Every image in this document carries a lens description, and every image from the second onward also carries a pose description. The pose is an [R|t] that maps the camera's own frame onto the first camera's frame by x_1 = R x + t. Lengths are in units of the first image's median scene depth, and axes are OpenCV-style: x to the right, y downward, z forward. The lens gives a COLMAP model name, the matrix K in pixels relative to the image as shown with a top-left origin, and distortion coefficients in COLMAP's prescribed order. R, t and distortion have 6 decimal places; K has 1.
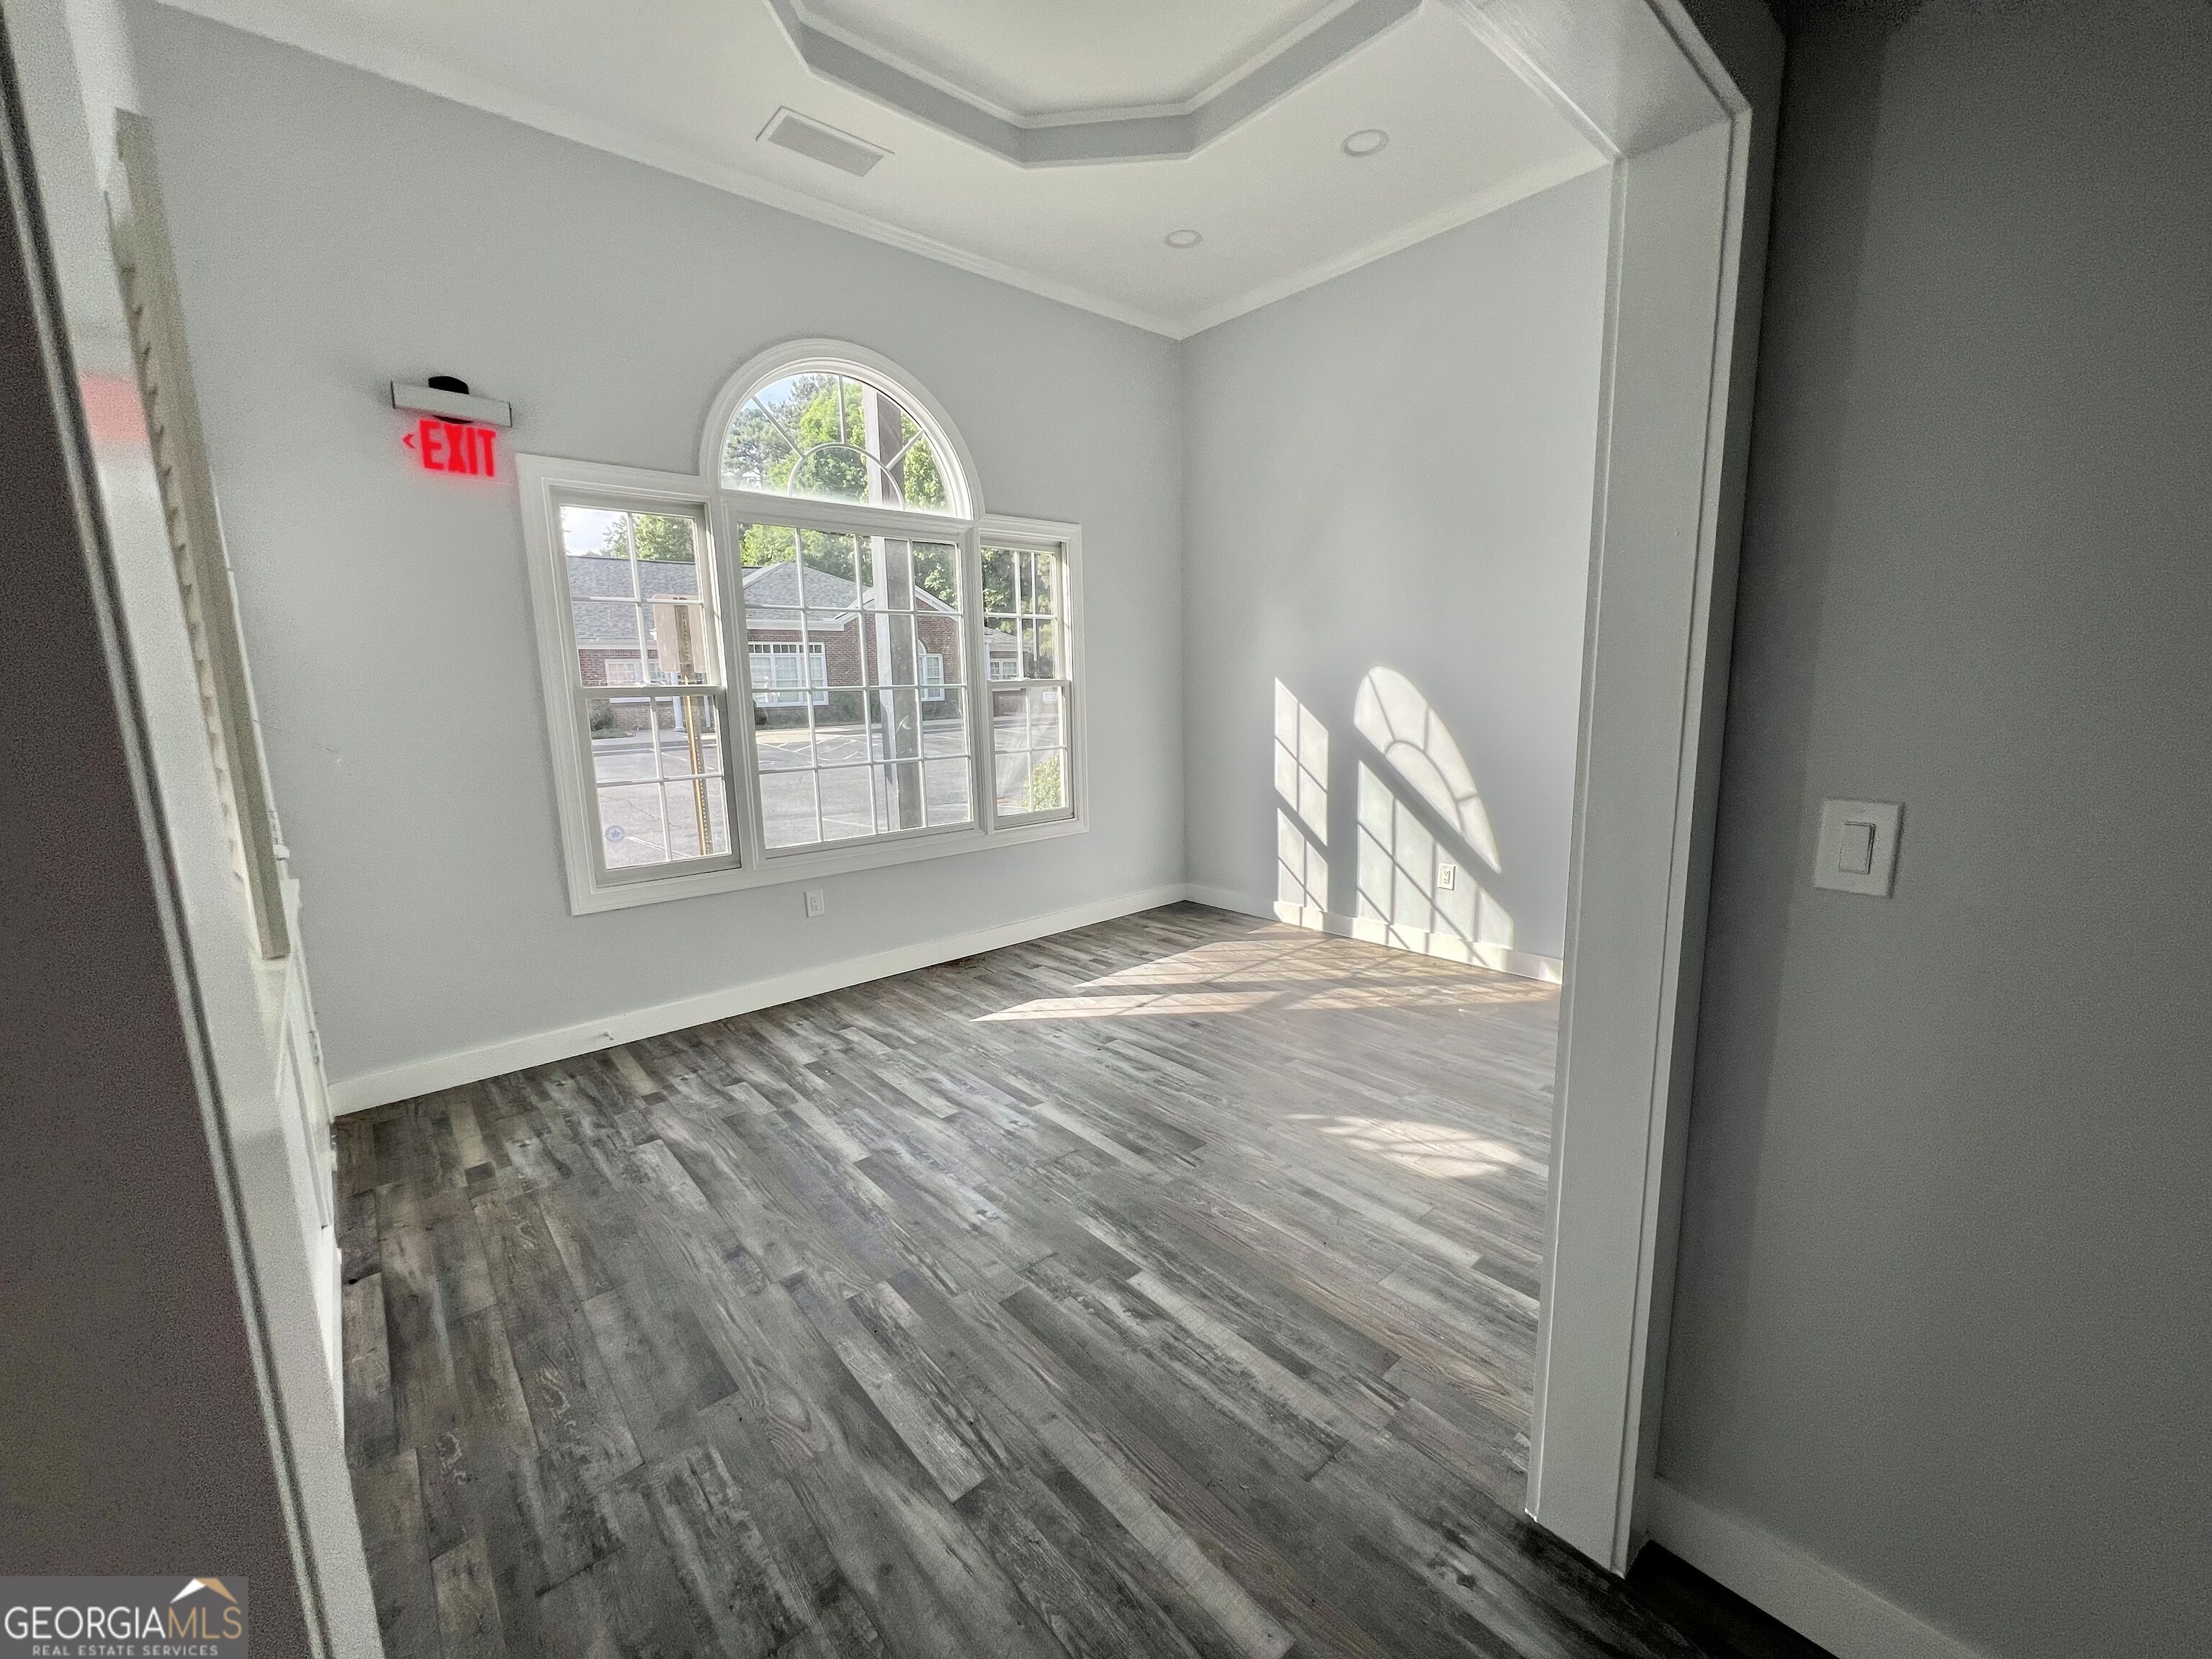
lens RADIAL K [[884.5, 0, 1105.5], [0, 884.5, 838.2], [0, 0, 1]] dist [0.001149, 0.001285]
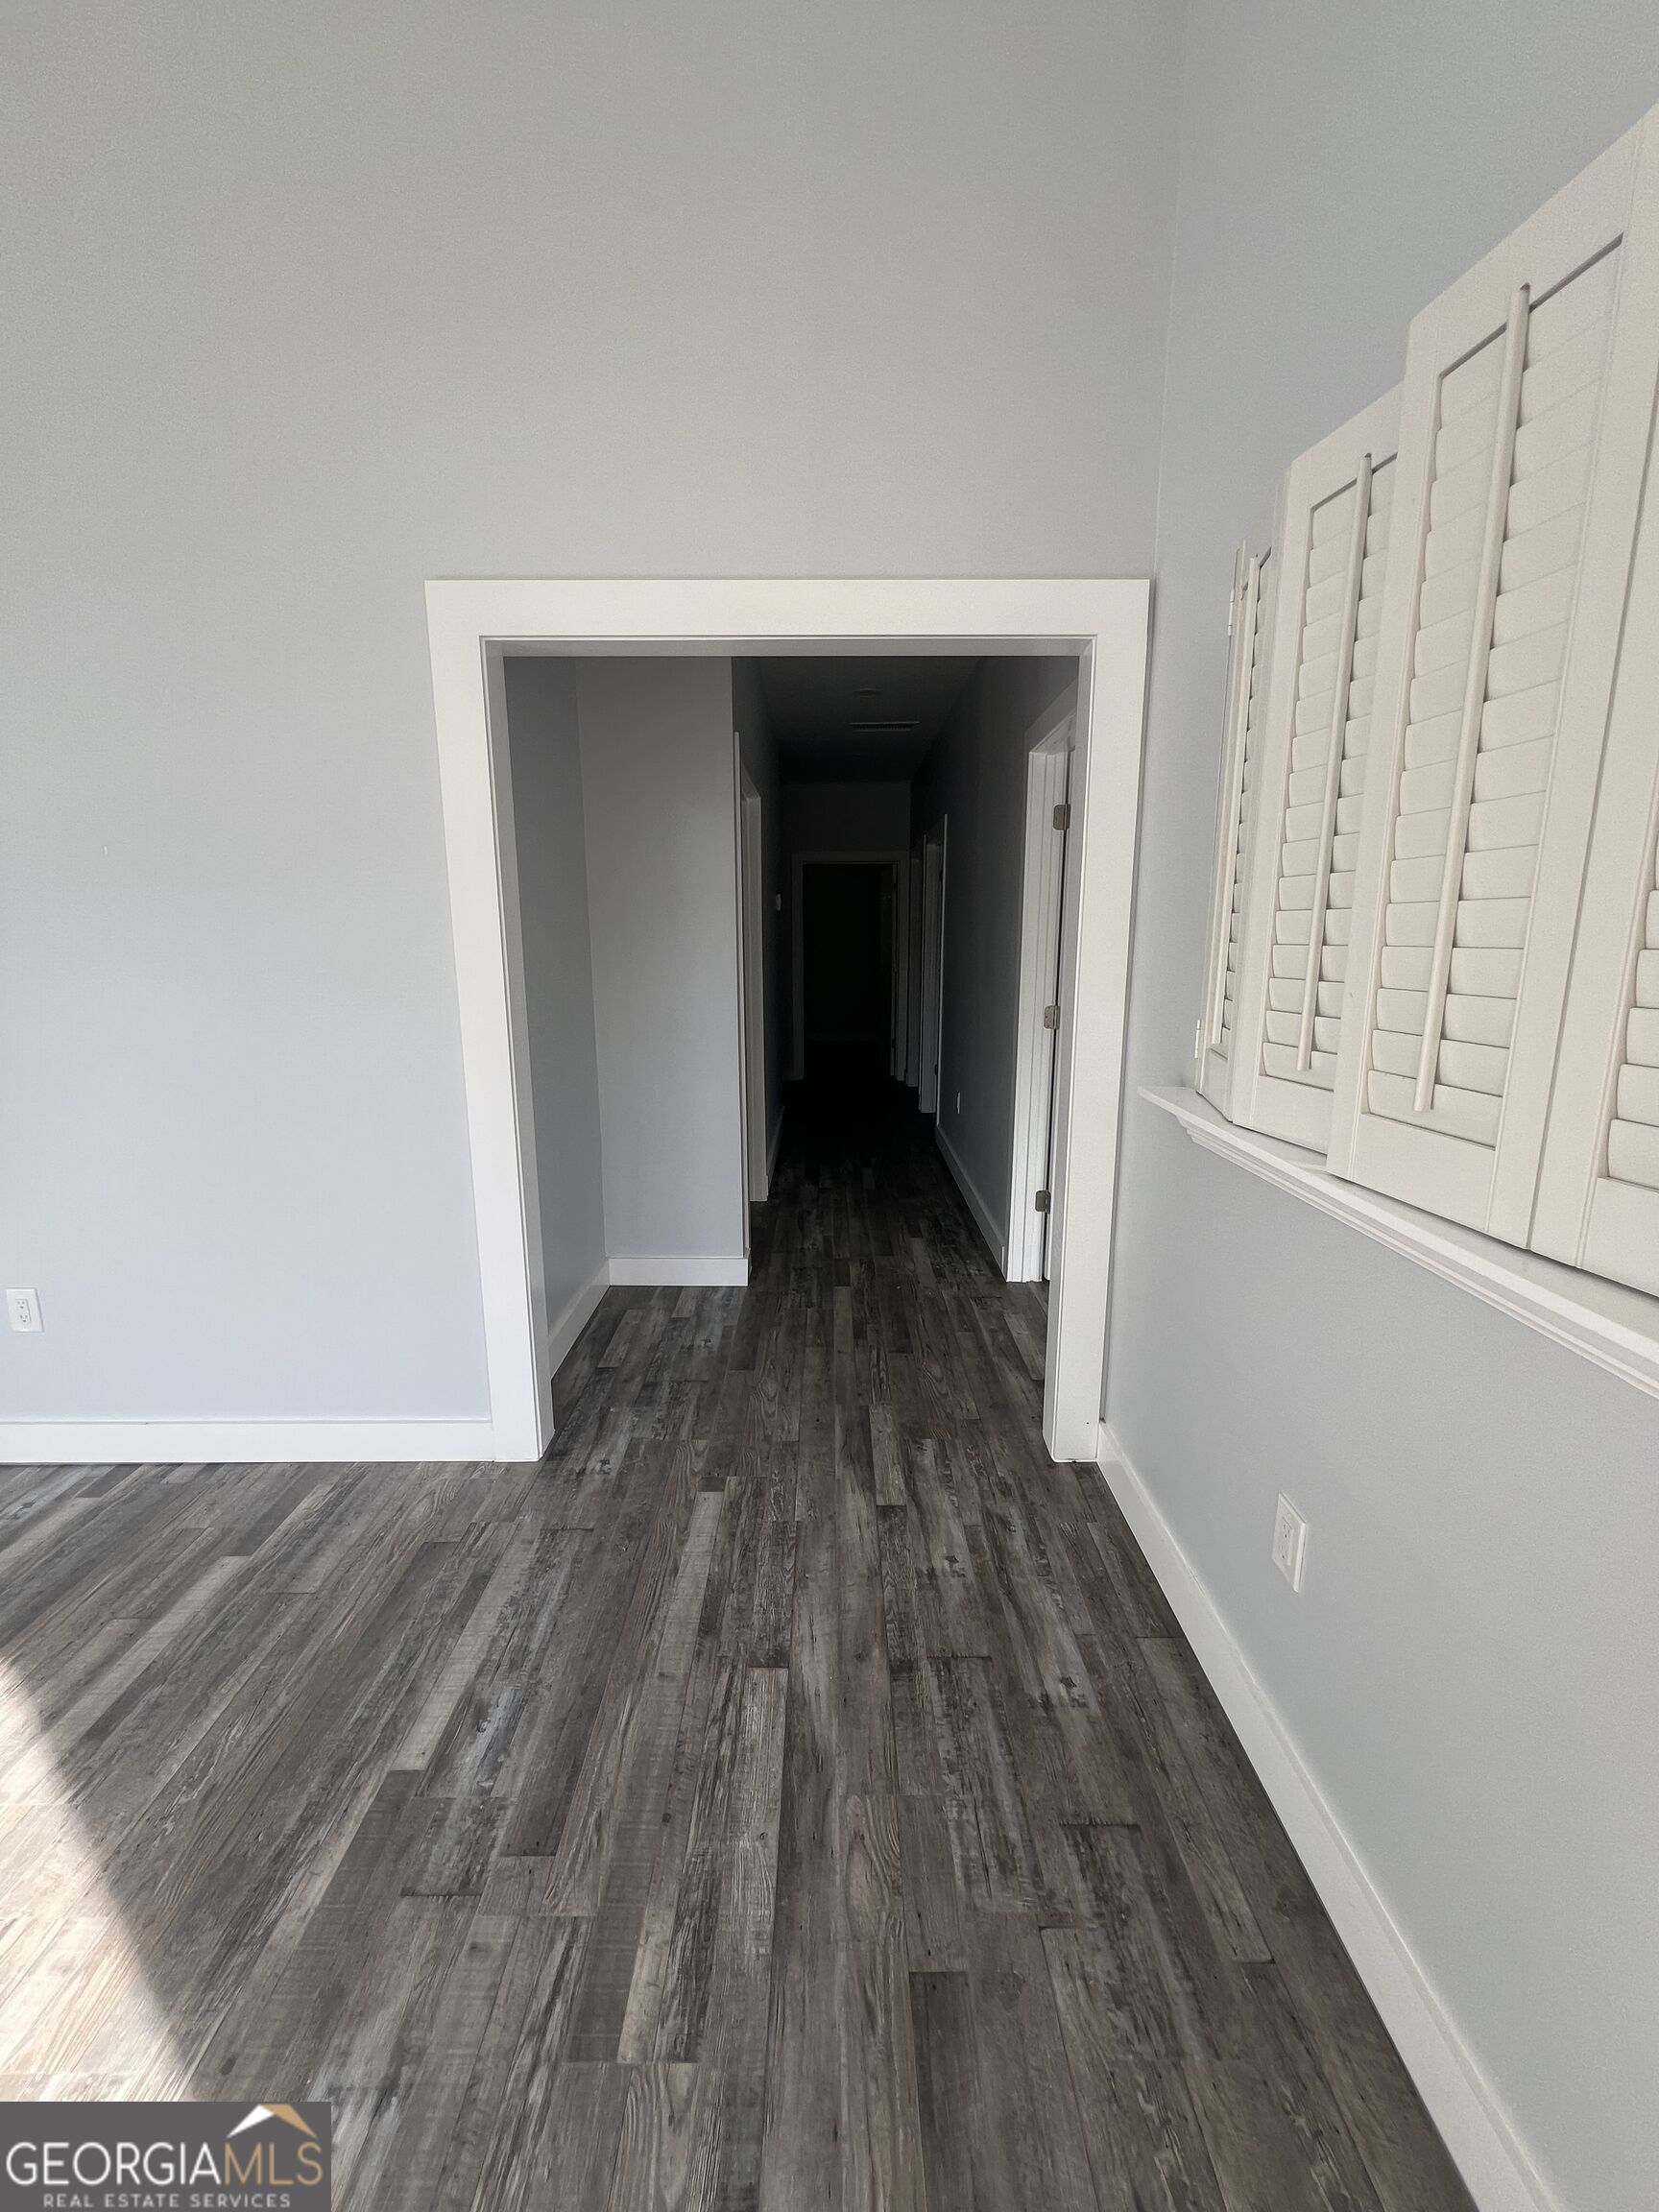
lens RADIAL K [[884.5, 0, 826.7], [0, 884.5, 1106.9], [0, 0, 1]] dist [0.001149, 0.001285]
pose [[-0.750694, -0.099508, 0.653113, -0.803468], [0.135197, 0.944531, 0.299306, -0.223169], [-0.646668, 0.312986, -0.695600, 1.413421]]
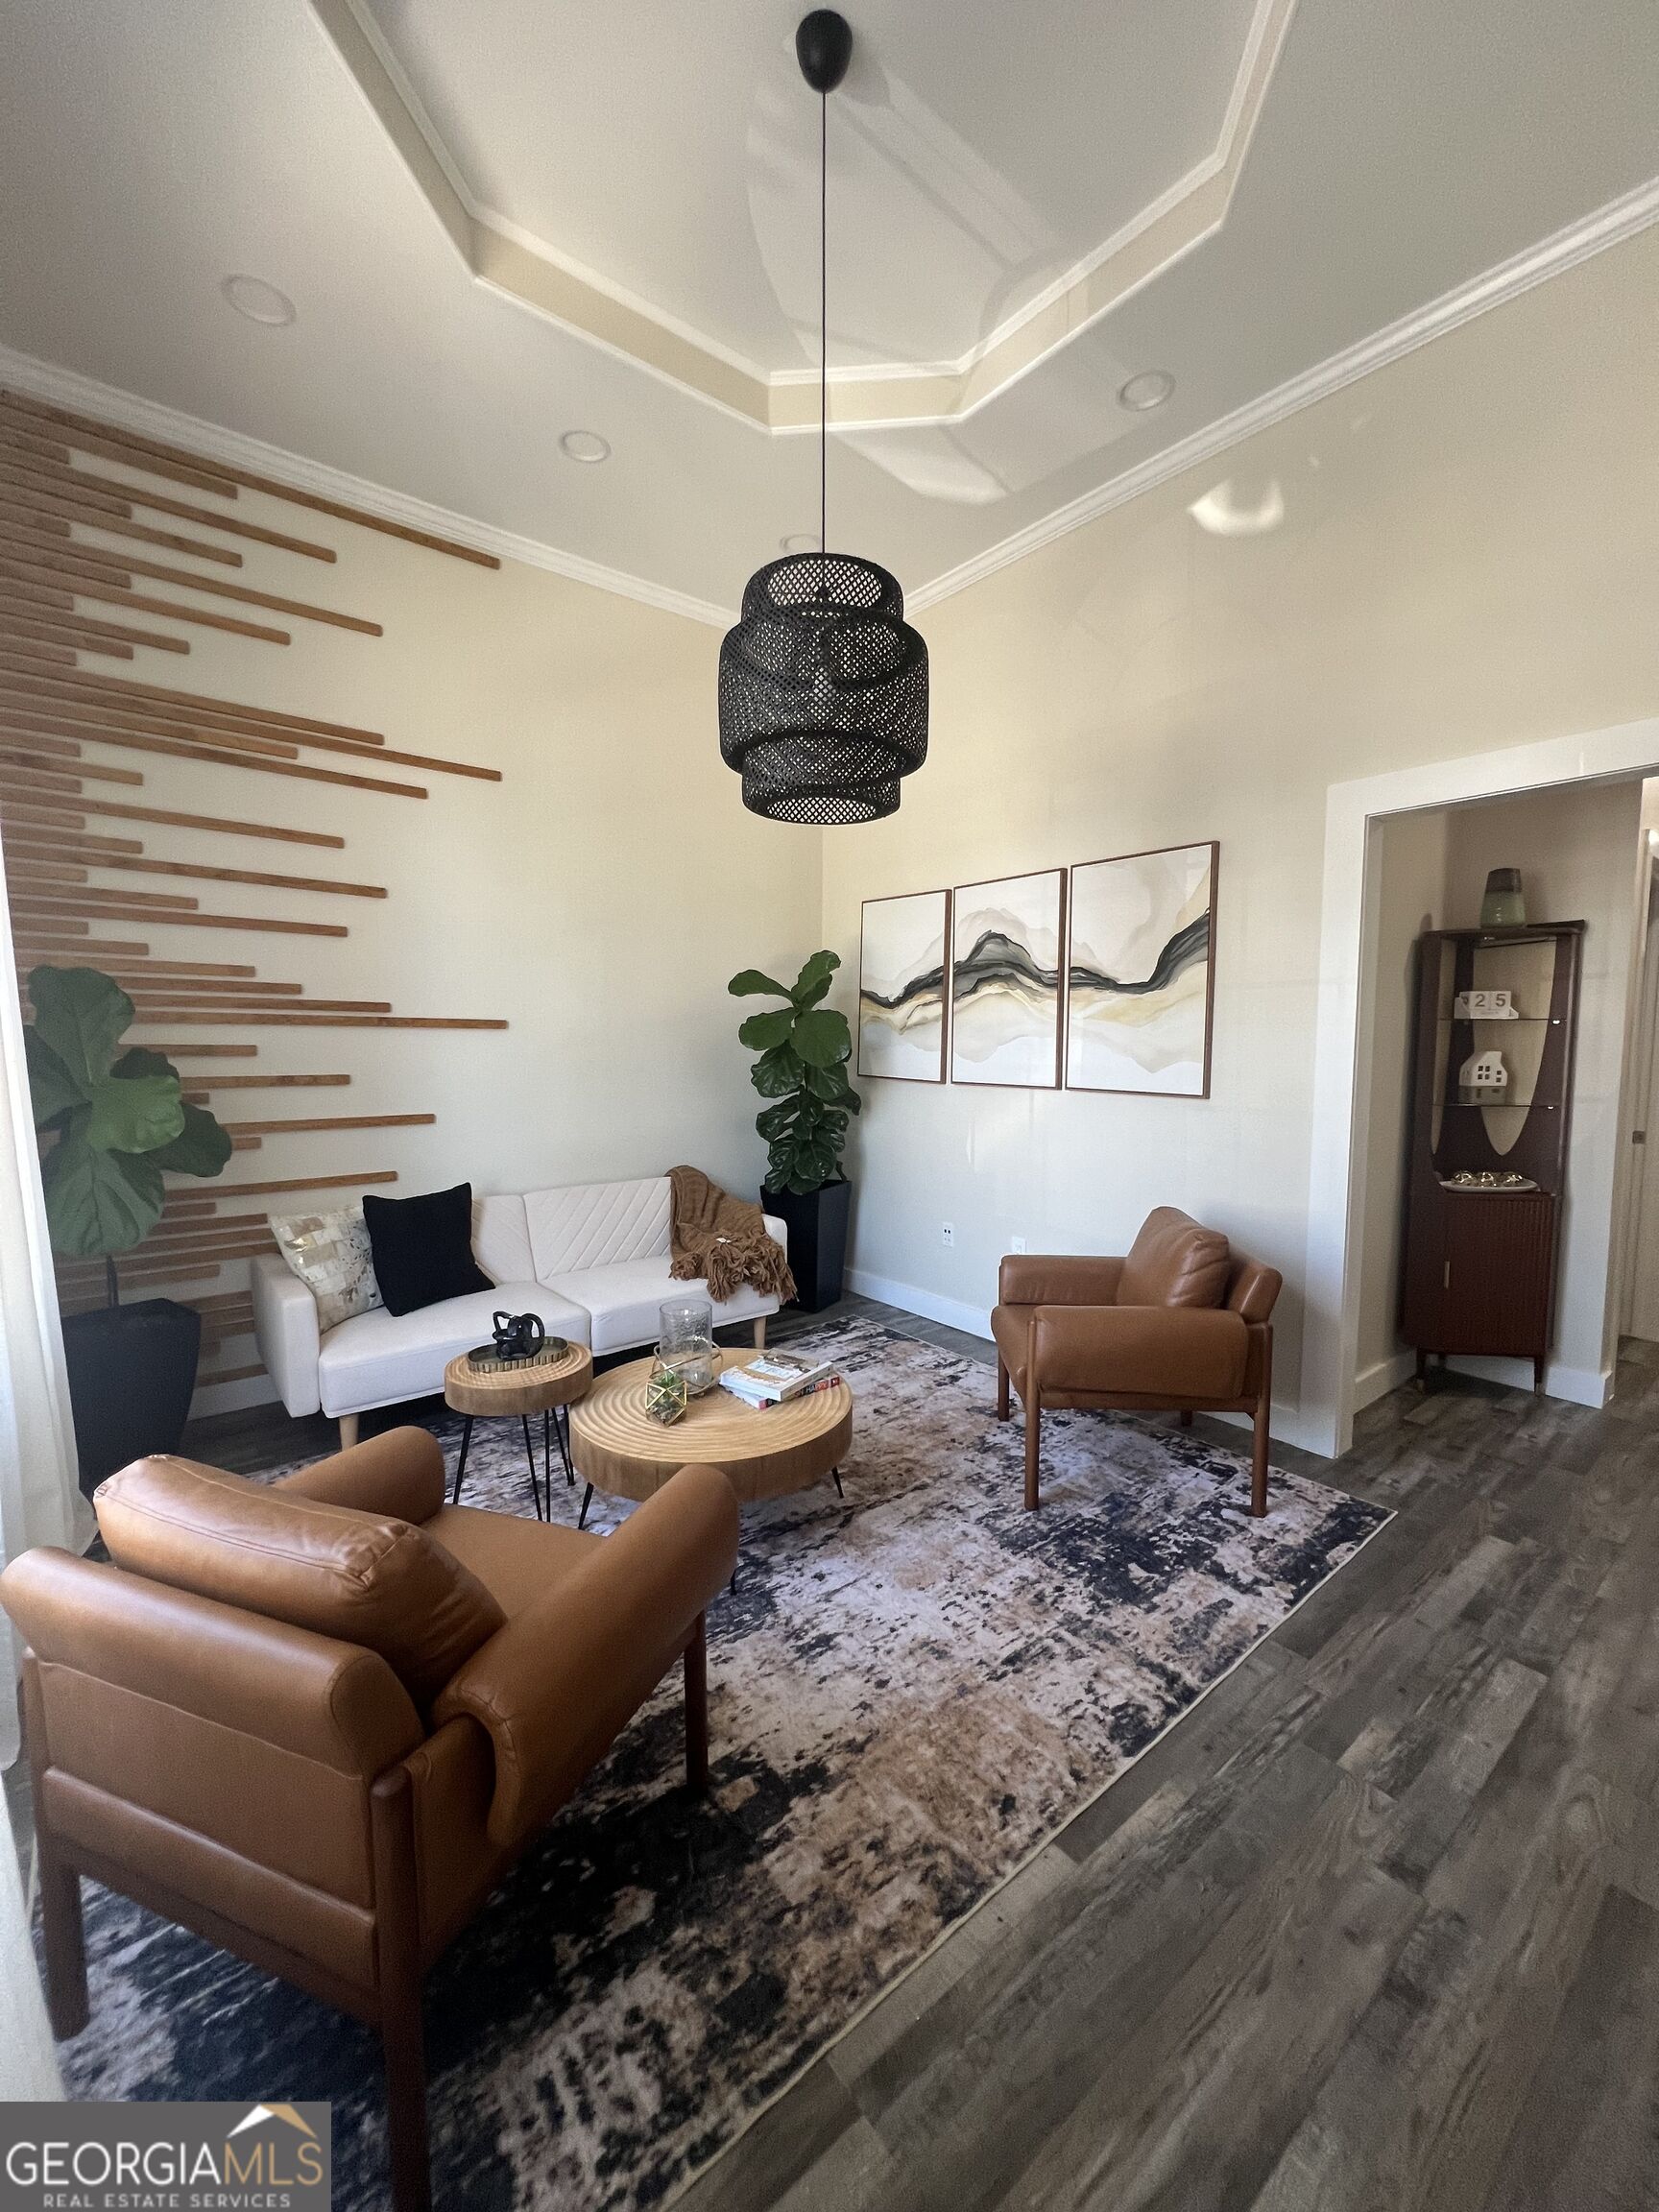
lens RADIAL K [[884.5, 0, 837.4], [0, 884.5, 1113.7], [0, 0, 1]] dist [0.001149, 0.001285]
pose [[0.035492, -0.054813, 0.997866, -1.296978], [0.168980, 0.984447, 0.048066, -0.228461], [-0.984980, 0.166913, 0.044202, 1.663772]]
